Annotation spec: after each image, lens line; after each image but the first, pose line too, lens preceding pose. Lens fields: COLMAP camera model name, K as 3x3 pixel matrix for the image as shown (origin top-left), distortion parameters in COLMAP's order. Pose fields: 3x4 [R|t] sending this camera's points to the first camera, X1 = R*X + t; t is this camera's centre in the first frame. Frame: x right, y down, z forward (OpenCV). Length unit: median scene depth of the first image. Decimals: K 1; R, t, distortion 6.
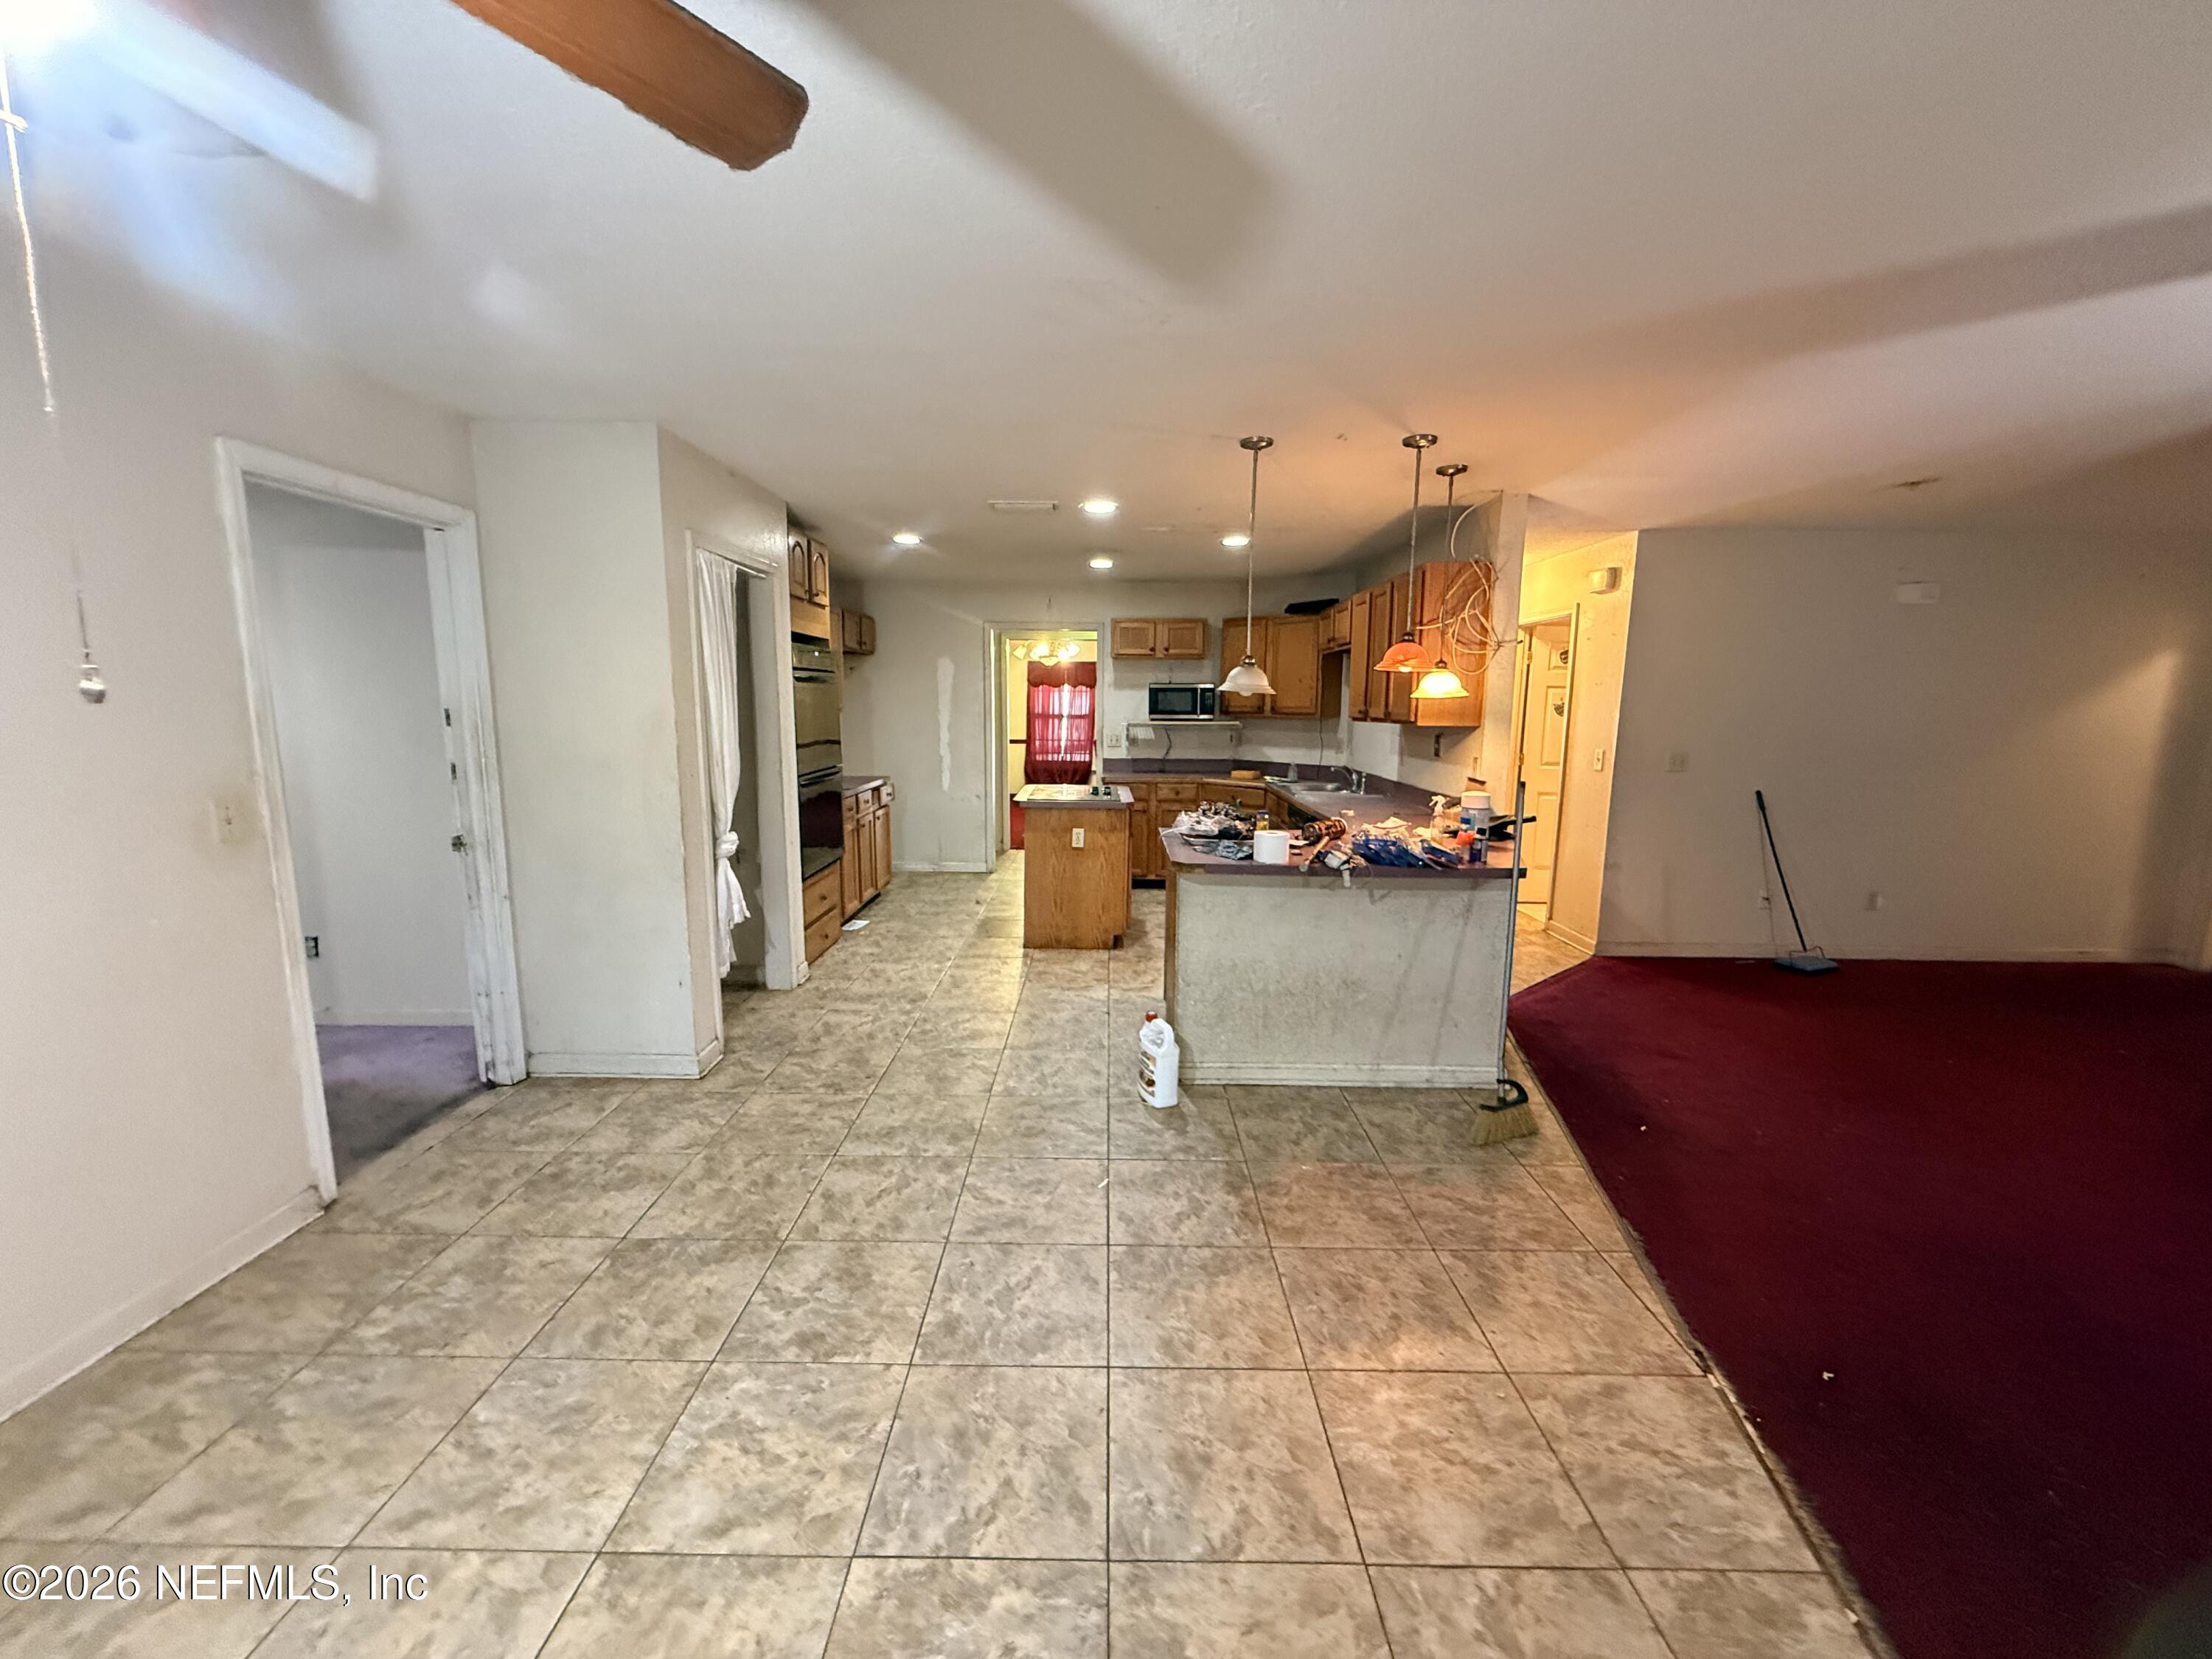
lens RADIAL K [[877.8, 0, 1104.3], [0, 877.8, 831.8], [0, 0, 1]] dist [-0.003012, -0.000033]
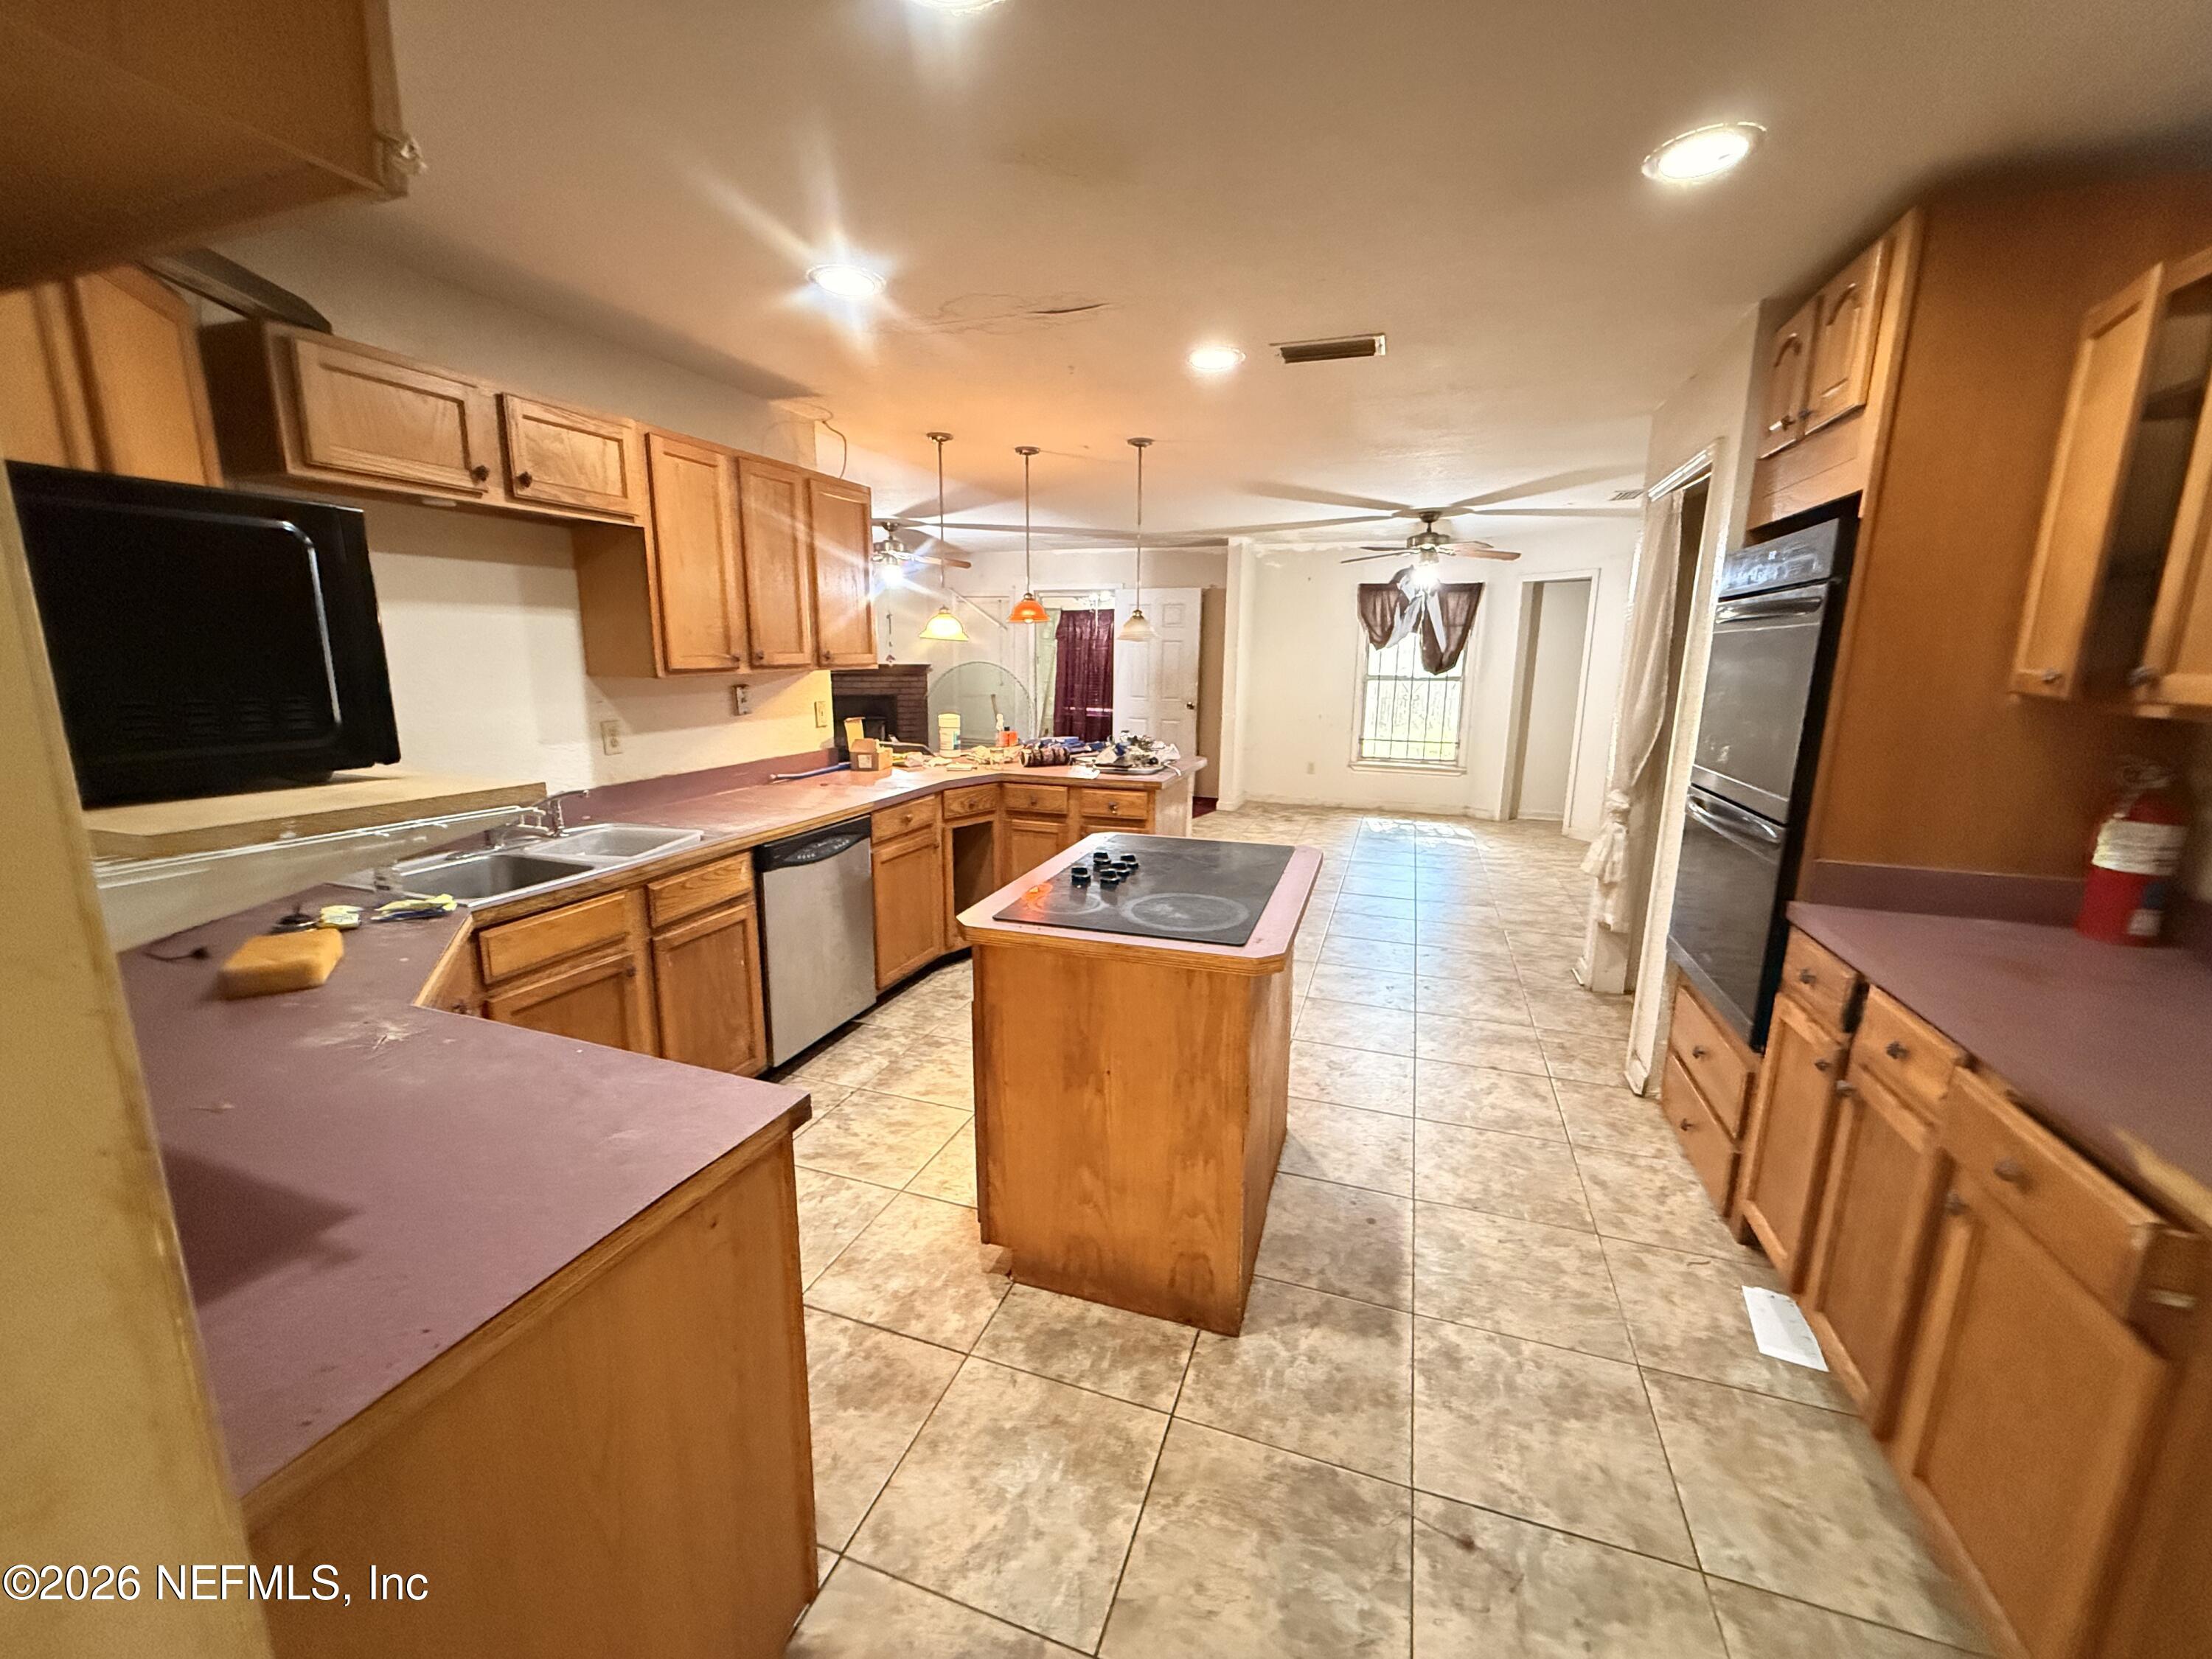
lens RADIAL K [[877.8, 0, 1119.7], [0, 877.8, 830.0], [0, 0, 1]] dist [-0.003012, -0.000033]
pose [[-0.950650, -0.079674, 0.299860, -0.368504], [0.028790, 0.939645, 0.340939, -0.560166], [-0.308926, 0.332746, -0.890980, 3.773017]]
